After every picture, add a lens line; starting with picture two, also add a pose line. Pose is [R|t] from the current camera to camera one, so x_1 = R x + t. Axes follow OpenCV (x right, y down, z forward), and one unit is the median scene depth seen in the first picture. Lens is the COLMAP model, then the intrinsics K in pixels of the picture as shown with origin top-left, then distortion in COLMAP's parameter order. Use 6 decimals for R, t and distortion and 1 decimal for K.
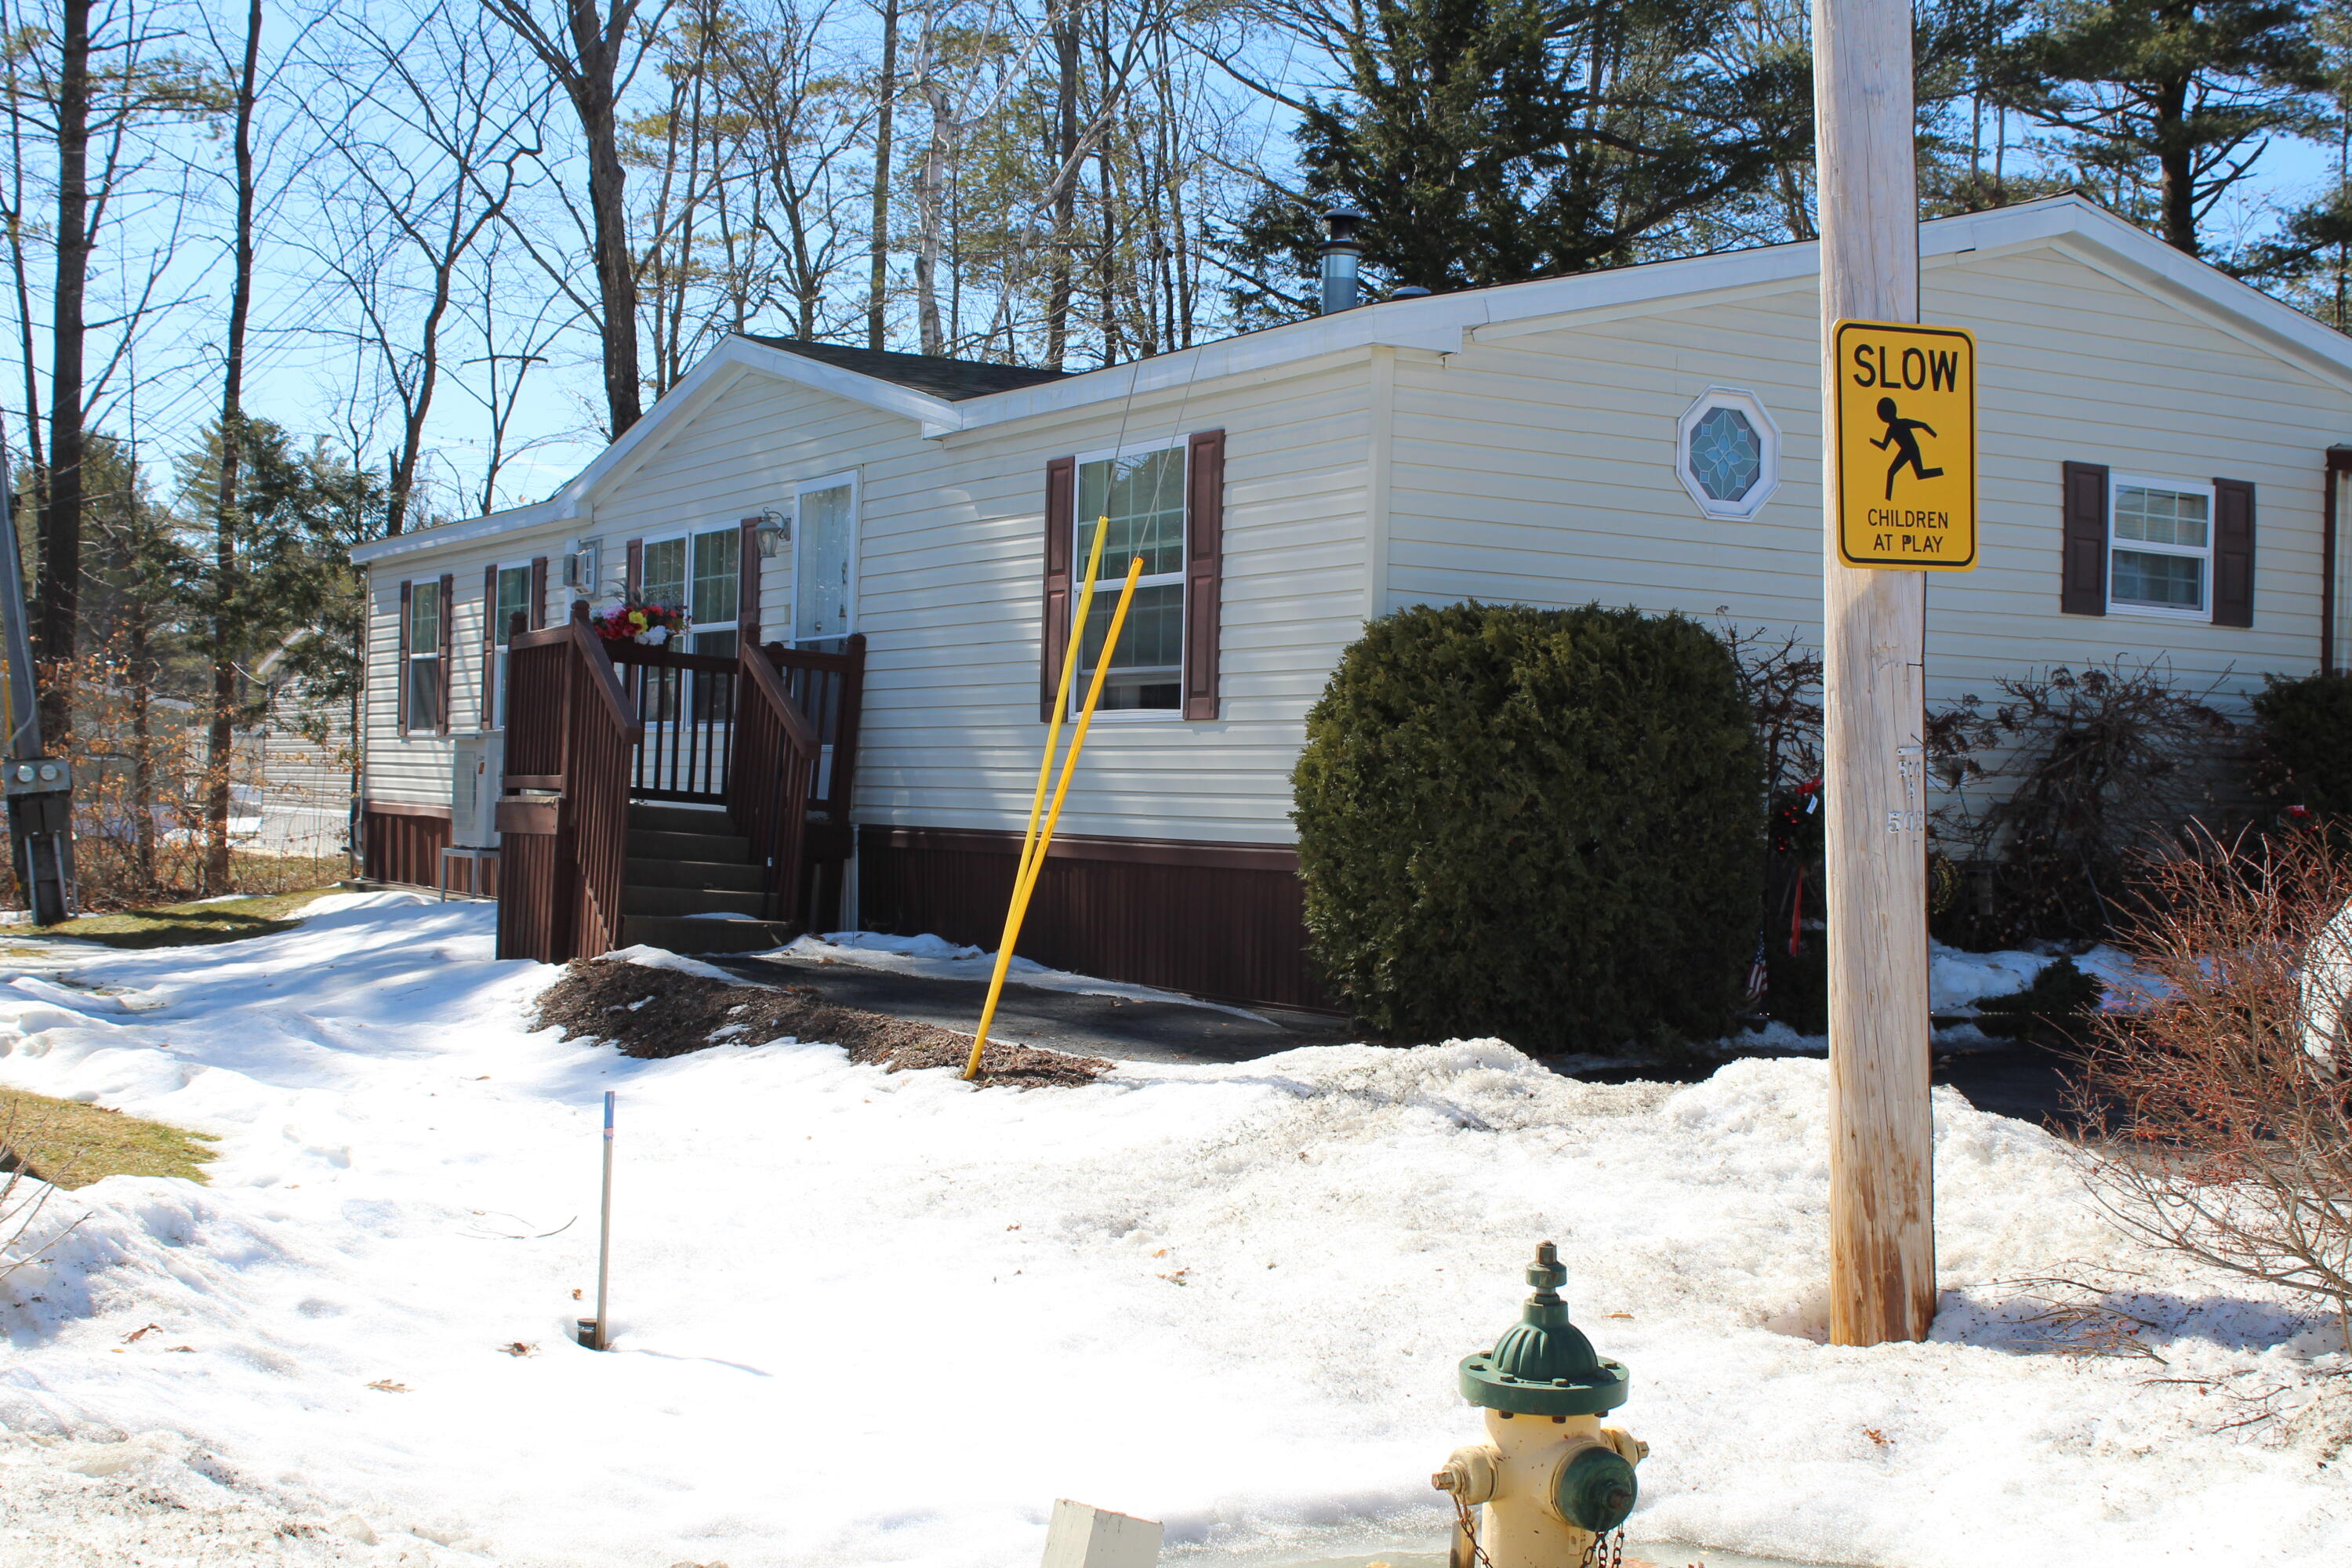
lens RADIAL K [[3077.1, 0, 1176.0], [0, 3077.1, 784.0], [0, 0, 1]] dist [0.003615, 0.015858]
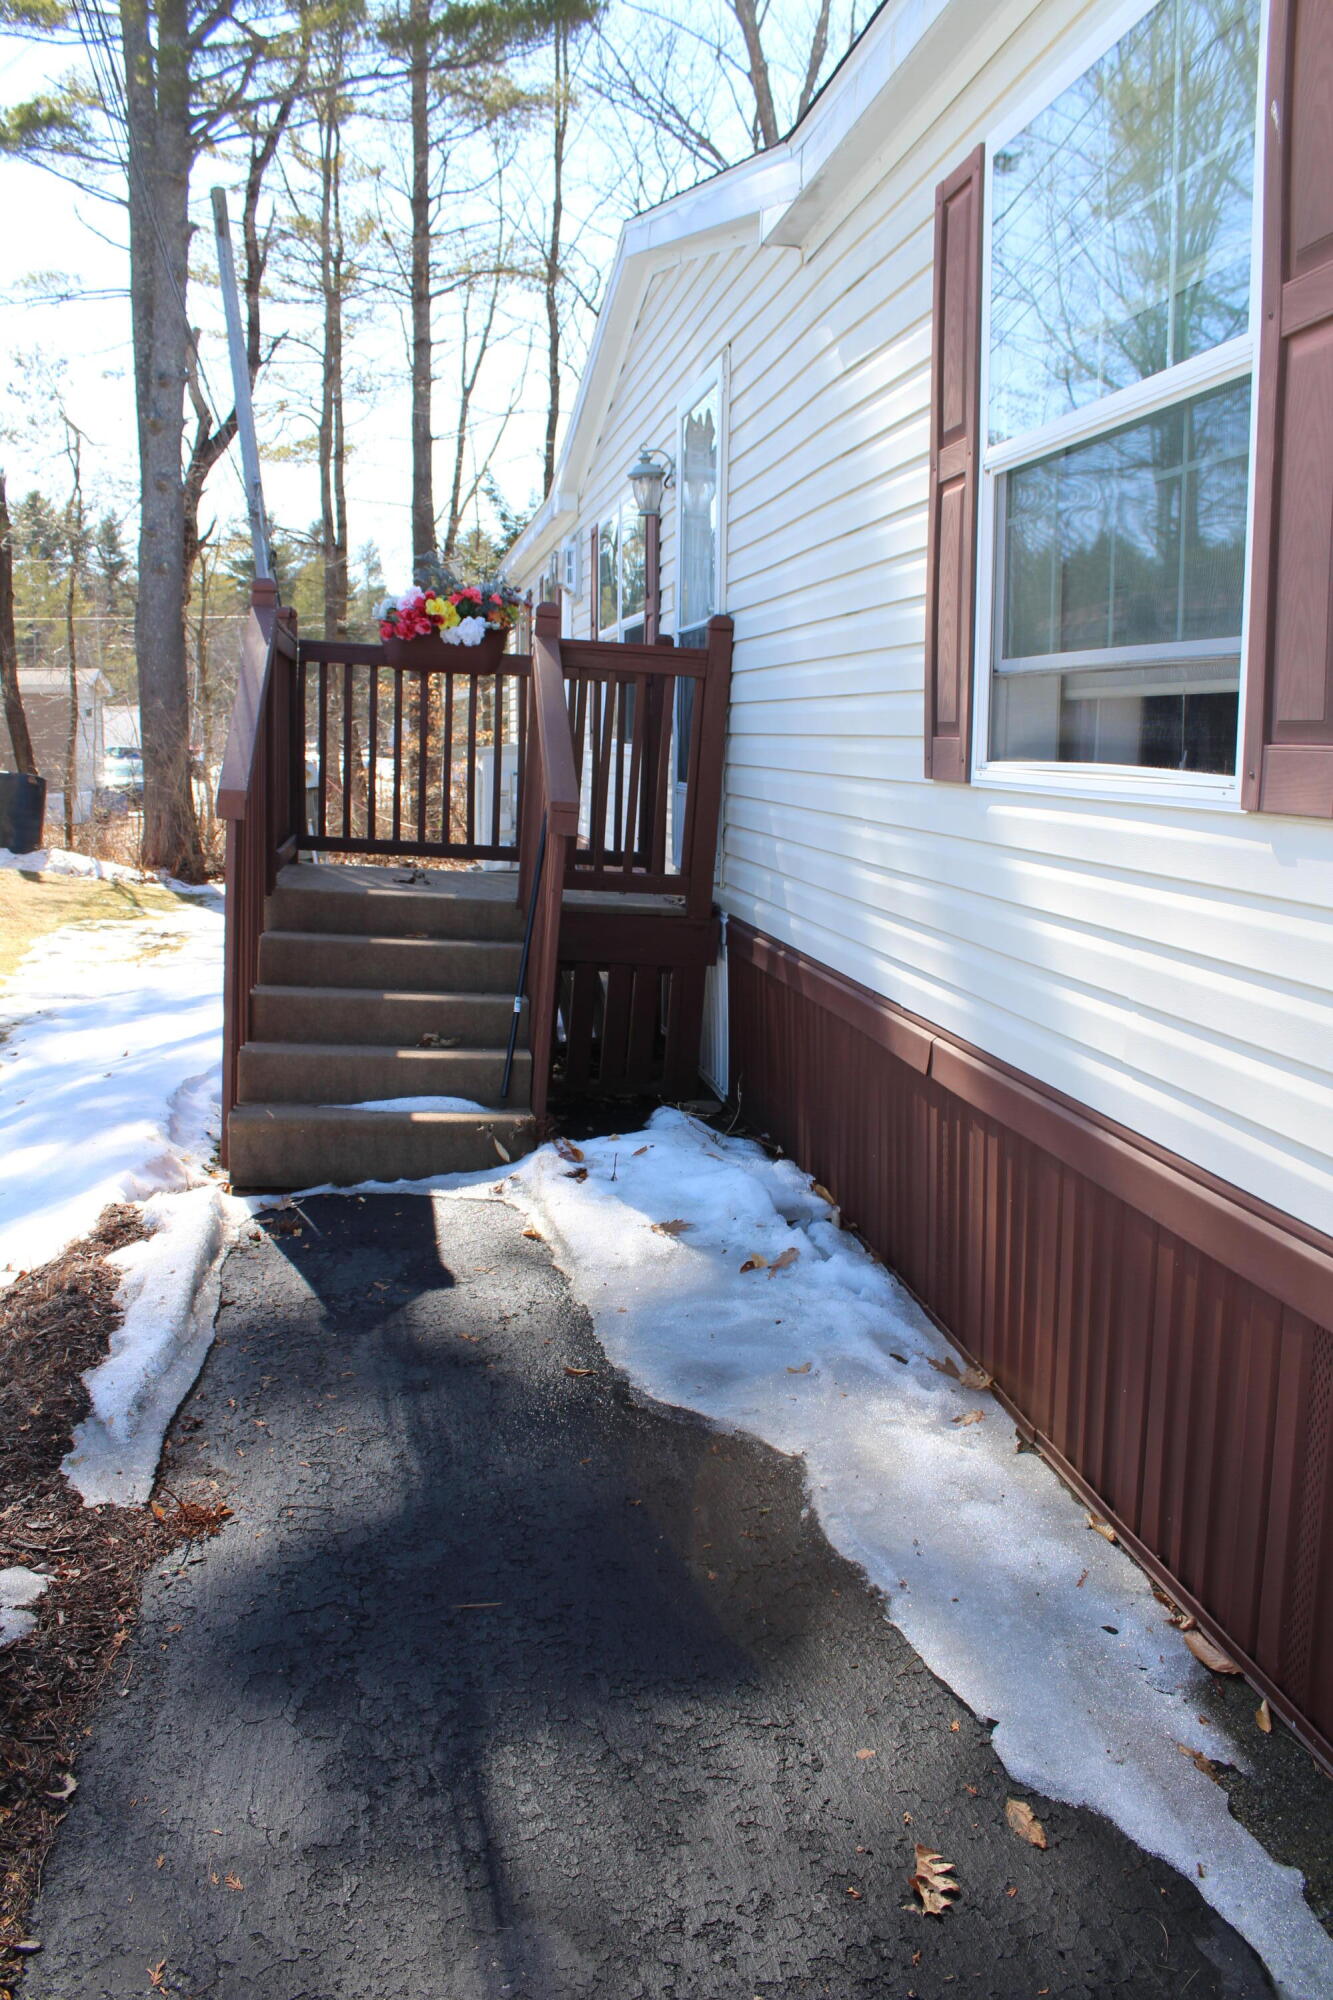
lens RADIAL K [[1644.6, 0, 666.5], [0, 1644.6, 1000.0], [0, 0, 1]] dist [-0.170070, 0.150583]
pose [[0.938705, 0.037131, -0.342717, 0.003467], [0.019039, 0.987081, 0.159090, -0.024061], [0.344197, -0.155863, 0.925870, 0.674937]]
